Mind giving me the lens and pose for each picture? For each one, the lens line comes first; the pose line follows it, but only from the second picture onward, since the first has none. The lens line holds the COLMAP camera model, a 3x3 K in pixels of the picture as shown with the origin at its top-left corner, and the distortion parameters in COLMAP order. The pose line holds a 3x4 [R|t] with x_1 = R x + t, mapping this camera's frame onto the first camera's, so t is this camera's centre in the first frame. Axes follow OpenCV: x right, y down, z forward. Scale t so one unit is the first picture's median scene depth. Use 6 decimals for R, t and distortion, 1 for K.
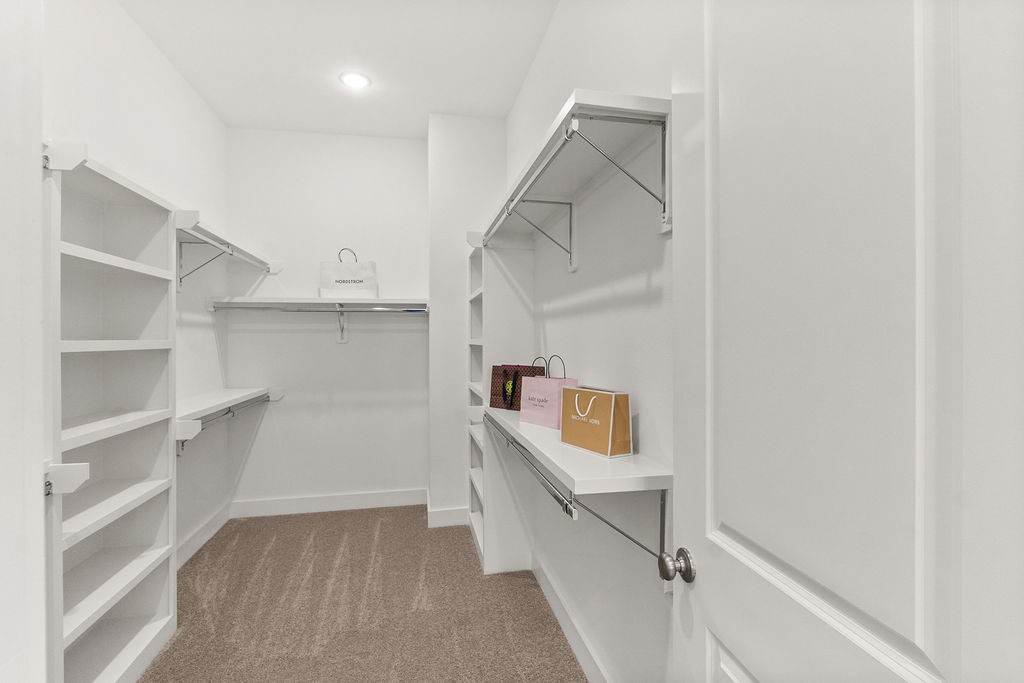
lens RADIAL K [[472.5, 0, 512.0], [0, 472.5, 341.5], [0, 0, 1]] dist [0.000446, 0.000285]
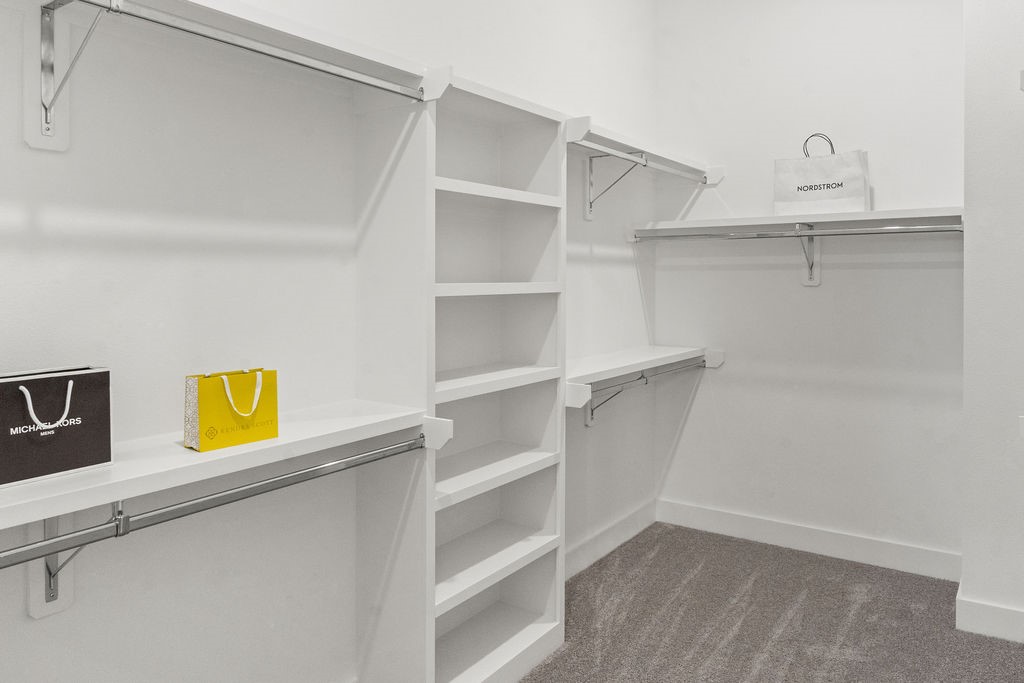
lens RADIAL K [[723.6, 0, 512.4], [0, 723.6, 279.7], [0, 0, 1]] dist [-0.000032, -0.003086]
pose [[0.684187, 0.006726, -0.729276, 0.095333], [-0.005856, 0.999976, 0.003729, -0.008463], [0.729283, 0.001719, 0.684210, 0.073482]]
